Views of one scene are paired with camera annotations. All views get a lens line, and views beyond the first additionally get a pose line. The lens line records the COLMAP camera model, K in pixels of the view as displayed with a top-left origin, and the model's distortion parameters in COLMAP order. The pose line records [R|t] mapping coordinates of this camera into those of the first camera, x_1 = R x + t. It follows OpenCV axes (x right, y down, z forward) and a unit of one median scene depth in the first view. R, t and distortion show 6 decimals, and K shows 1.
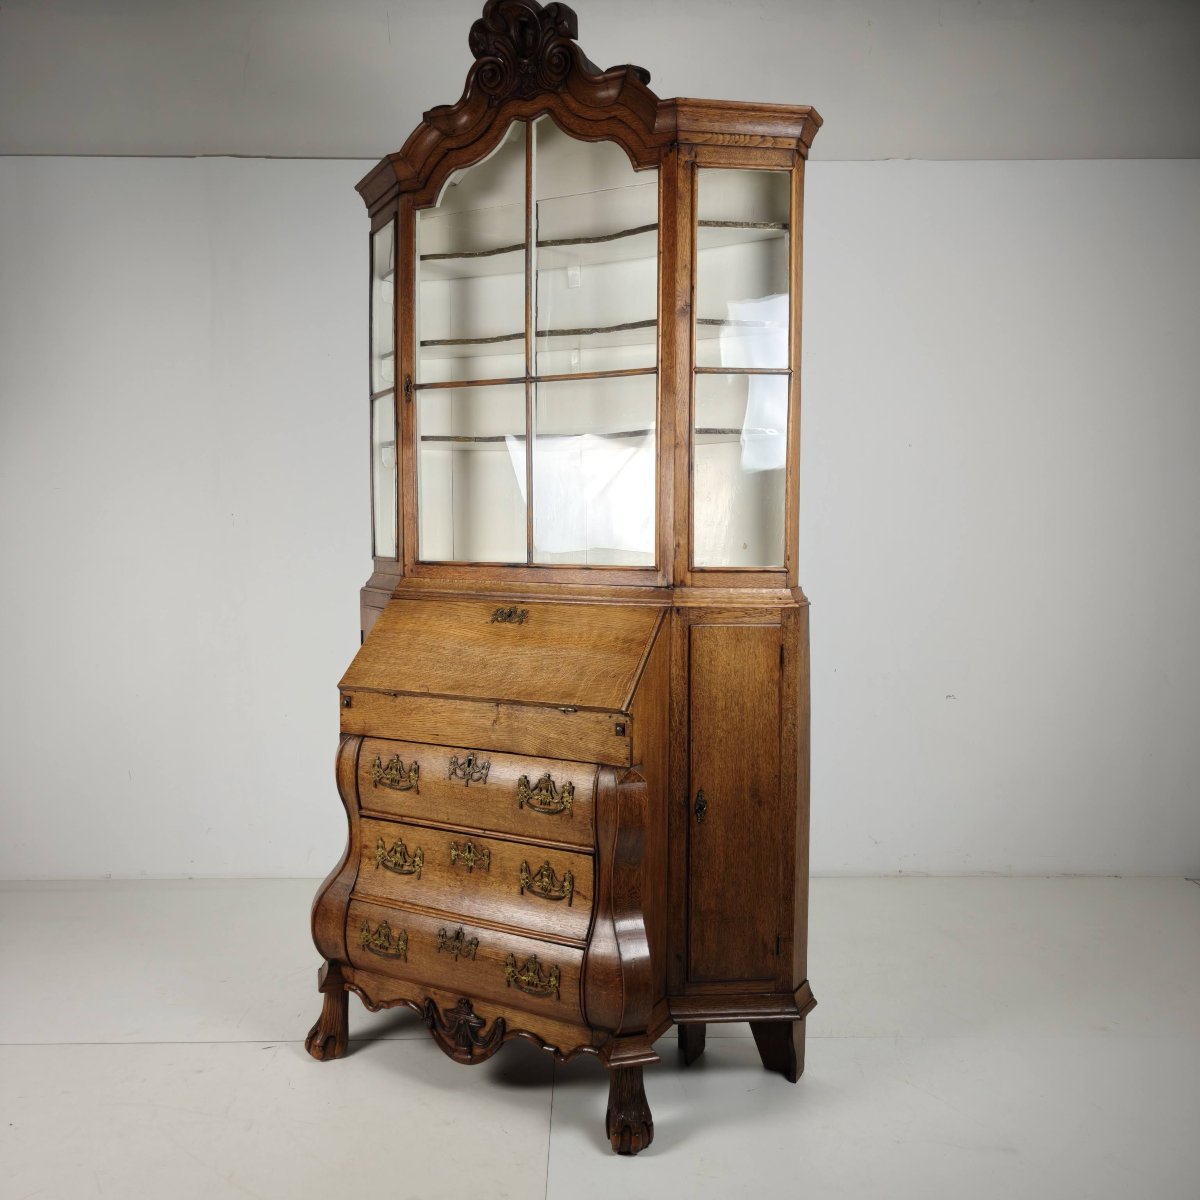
lens RADIAL K [[1226.1, 0, 598.9], [0, 1226.1, 611.0], [0, 0, 1]] dist [0.003368, 0.010581]
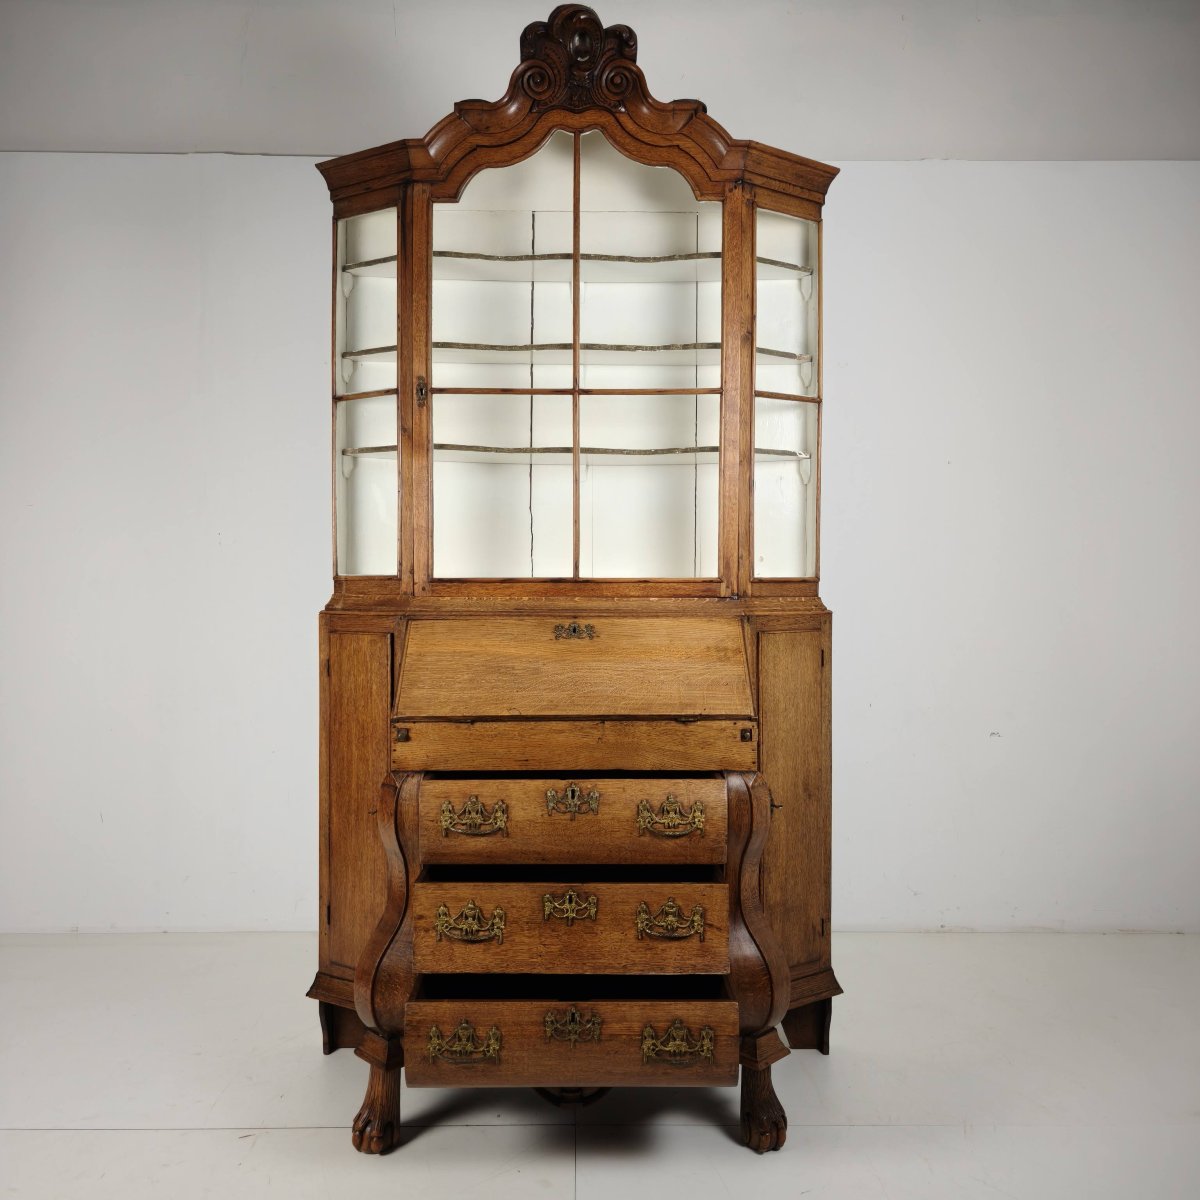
lens RADIAL K [[1198.1, 0, 599.2], [0, 1198.1, 593.7], [0, 0, 1]] dist [0.004167, -0.003327]
pose [[0.849803, -0.015376, 0.526877, -0.563560], [0.040897, 0.998485, -0.036825, 0.009741], [-0.525512, 0.052842, 0.849144, 0.187018]]
